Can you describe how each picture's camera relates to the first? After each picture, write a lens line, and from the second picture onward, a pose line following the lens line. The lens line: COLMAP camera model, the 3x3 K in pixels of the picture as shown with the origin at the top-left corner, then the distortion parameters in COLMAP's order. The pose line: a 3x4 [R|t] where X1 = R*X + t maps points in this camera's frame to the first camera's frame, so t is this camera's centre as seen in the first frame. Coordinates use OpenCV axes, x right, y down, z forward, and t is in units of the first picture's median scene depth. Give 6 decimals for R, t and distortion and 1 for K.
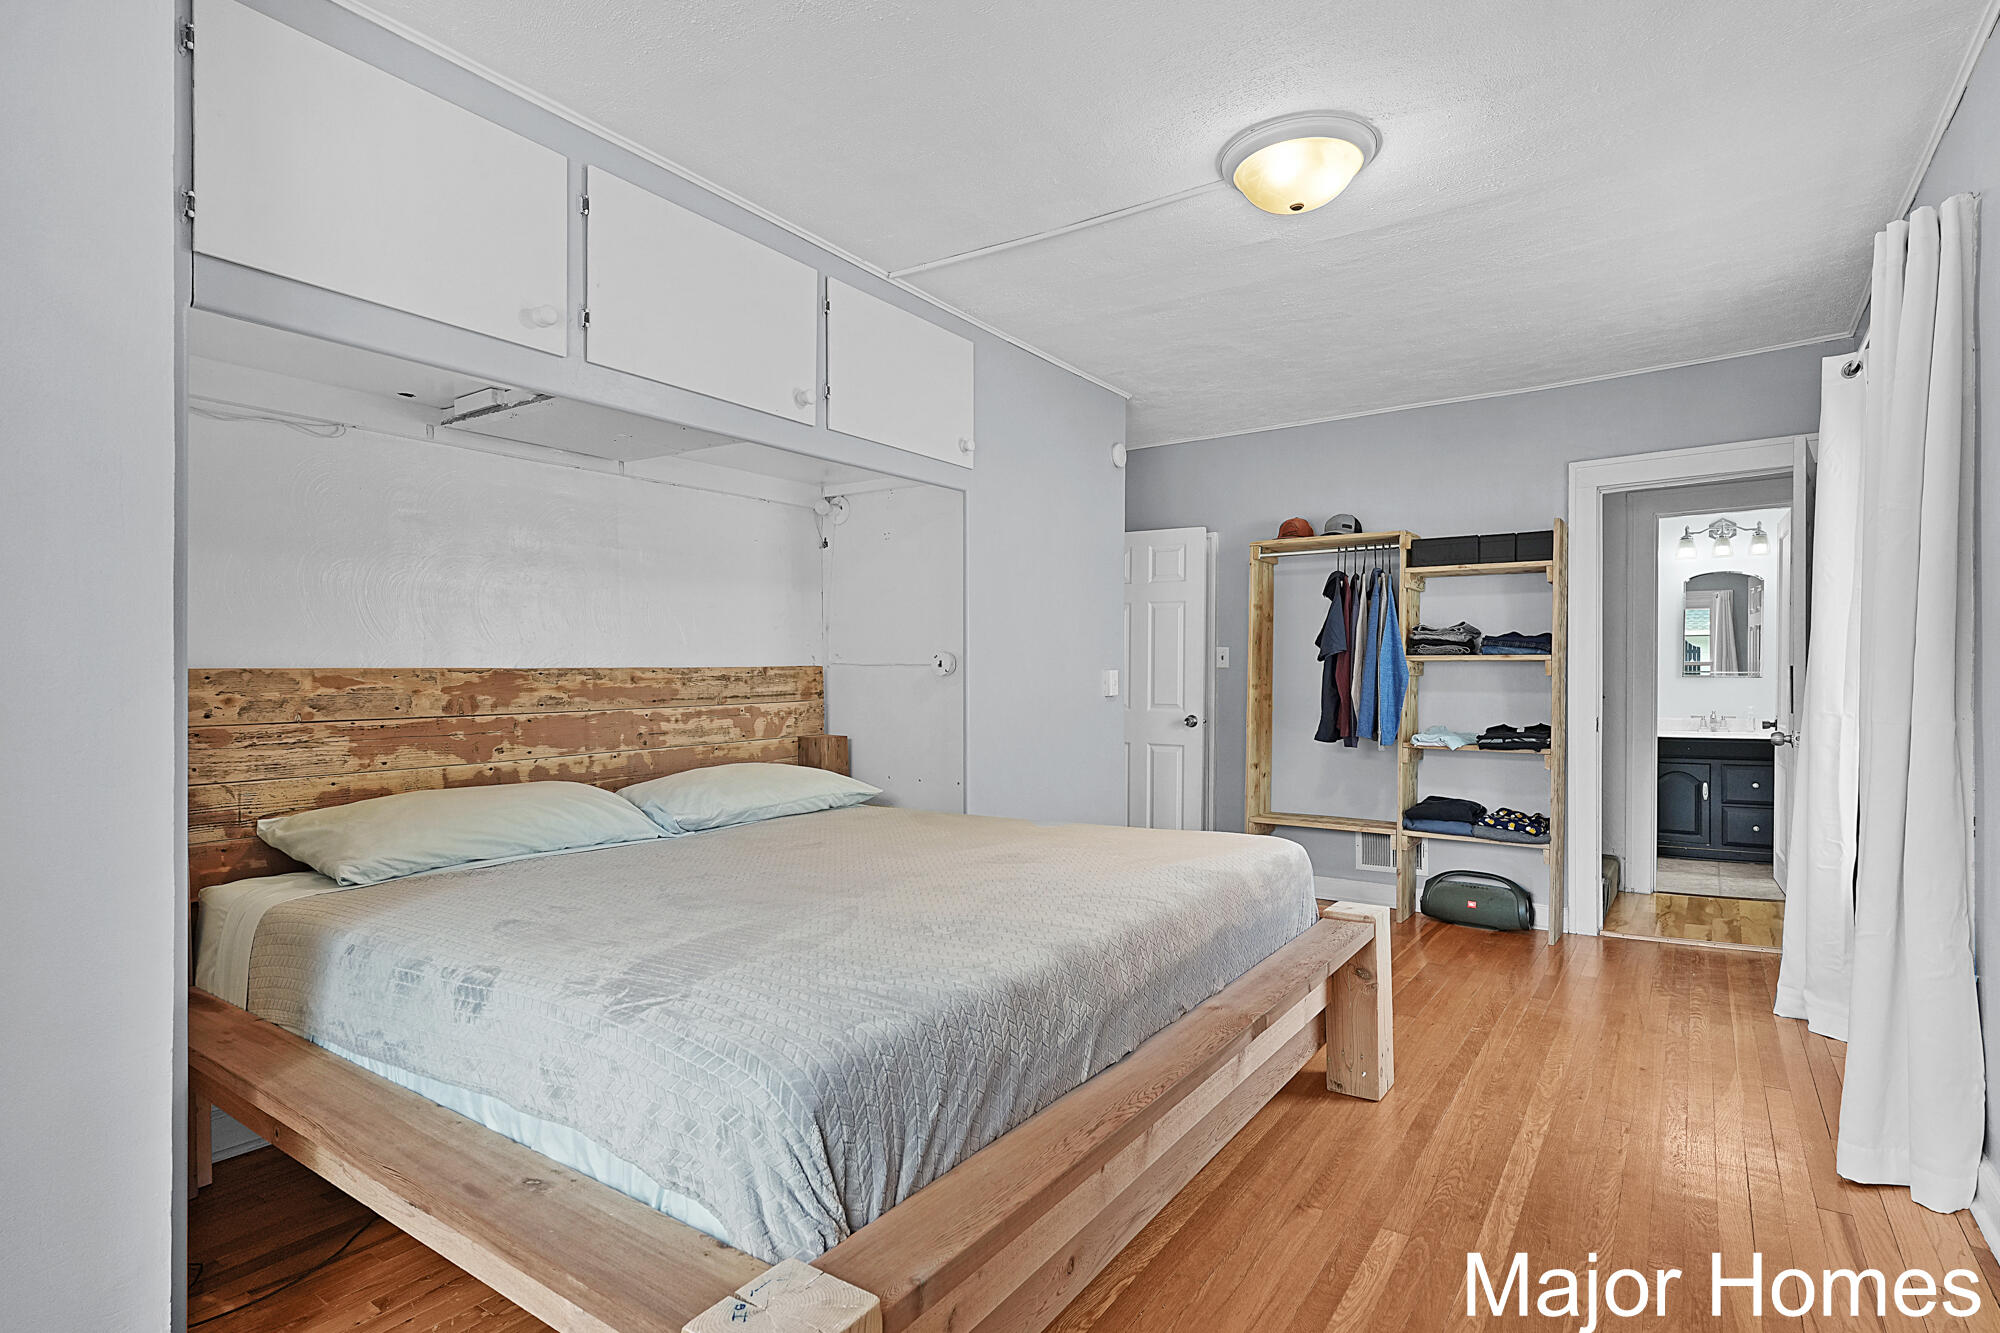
lens RADIAL K [[1012.3, 0, 994.7], [0, 1012.3, 672.6], [0, 0, 1]] dist [0.000449, -0.000135]
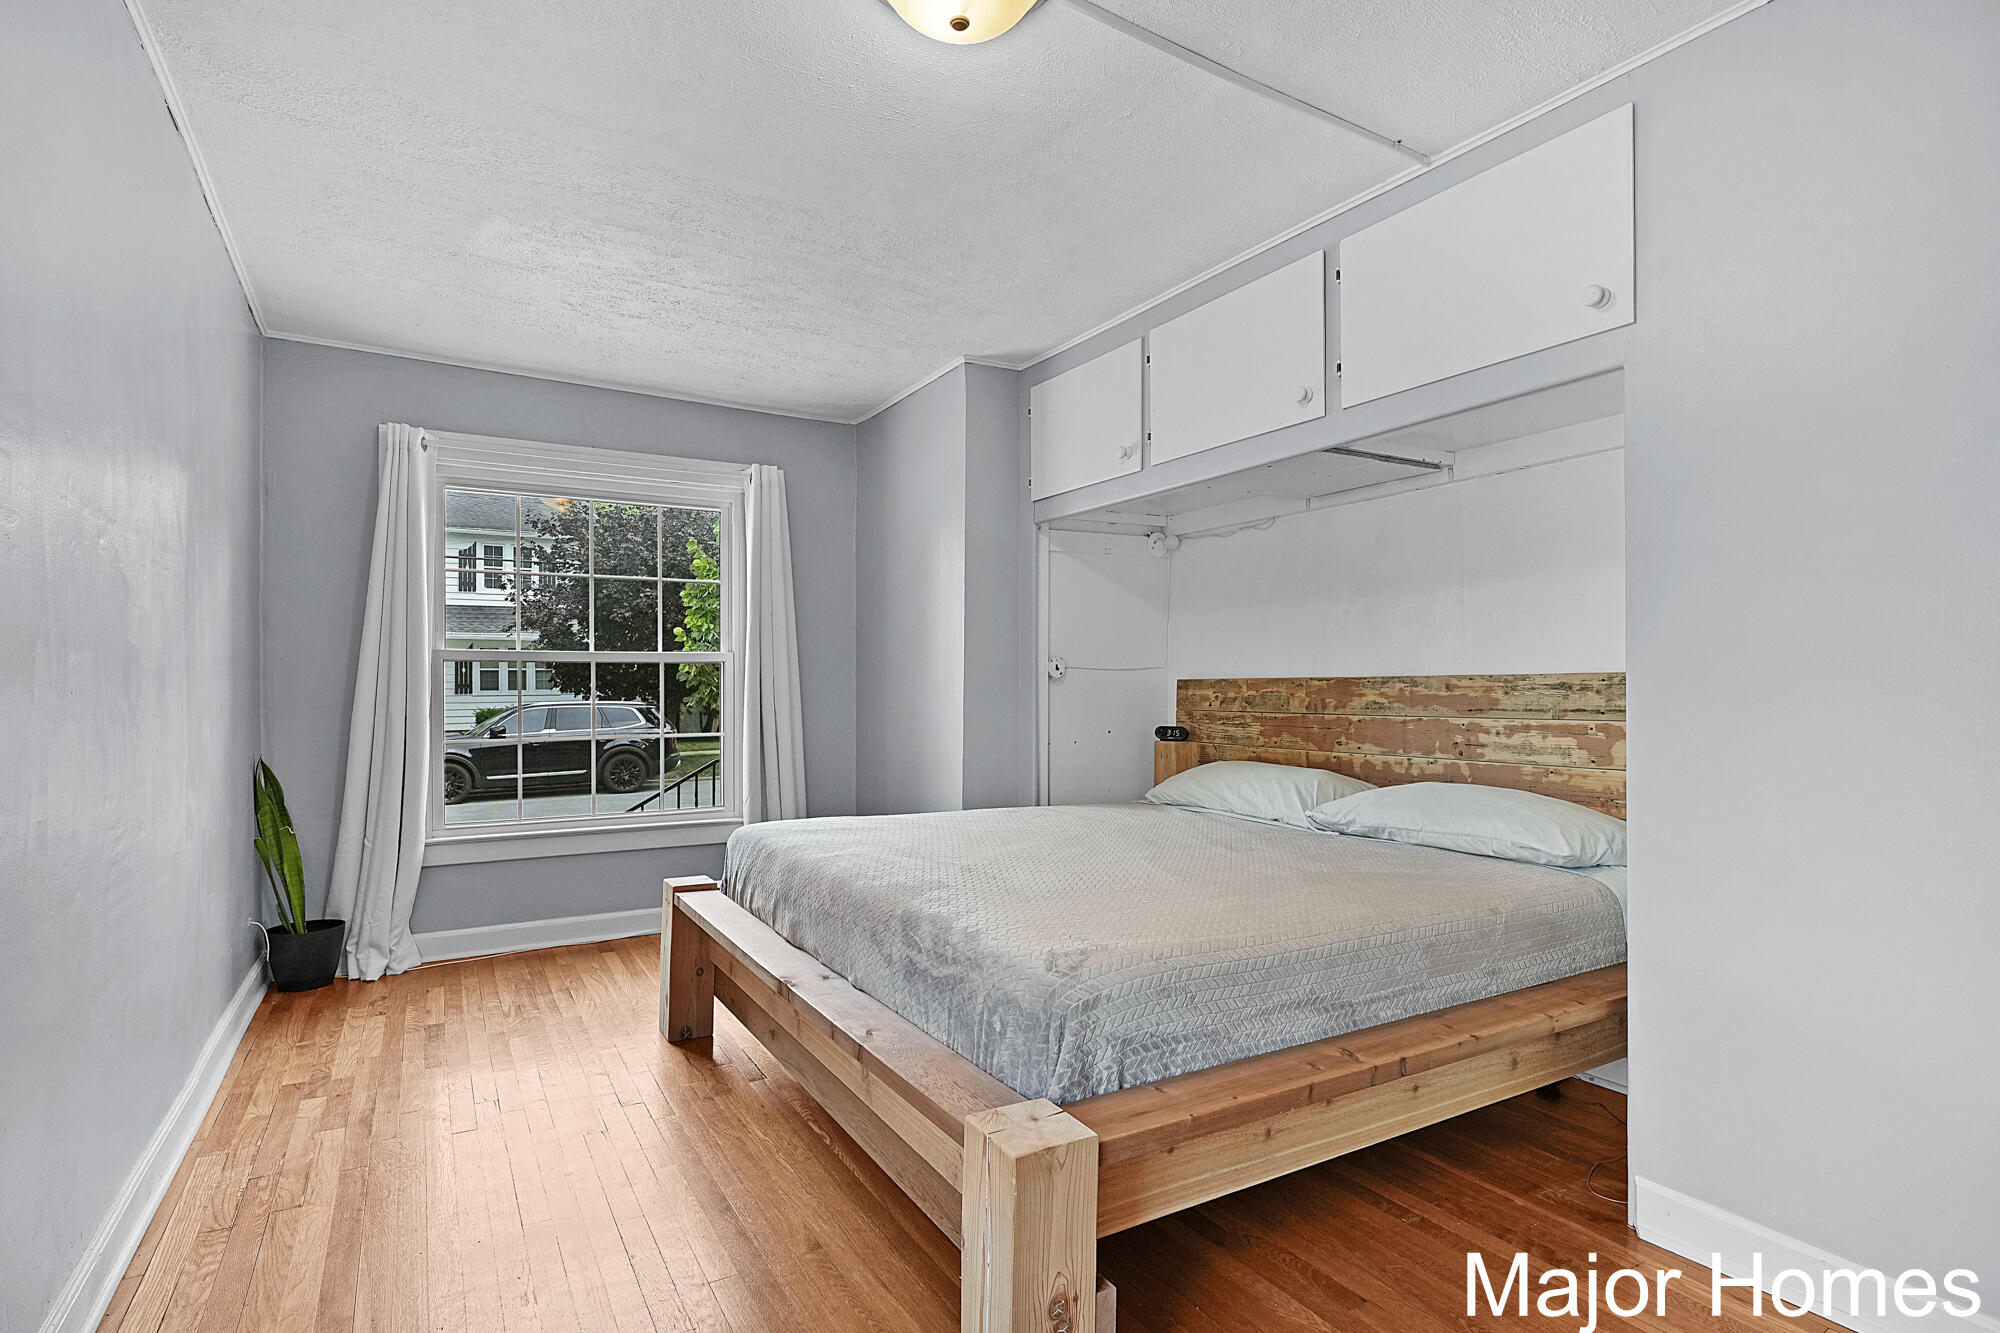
lens RADIAL K [[1012.3, 0, 1000.7], [0, 1012.3, 674.5], [0, 0, 1]] dist [0.000449, -0.000135]
pose [[-0.439089, -0.007061, -0.898416, 0.739051], [0.001285, 0.999963, -0.008488, 0.002189], [0.898442, -0.004882, -0.439064, 1.068389]]
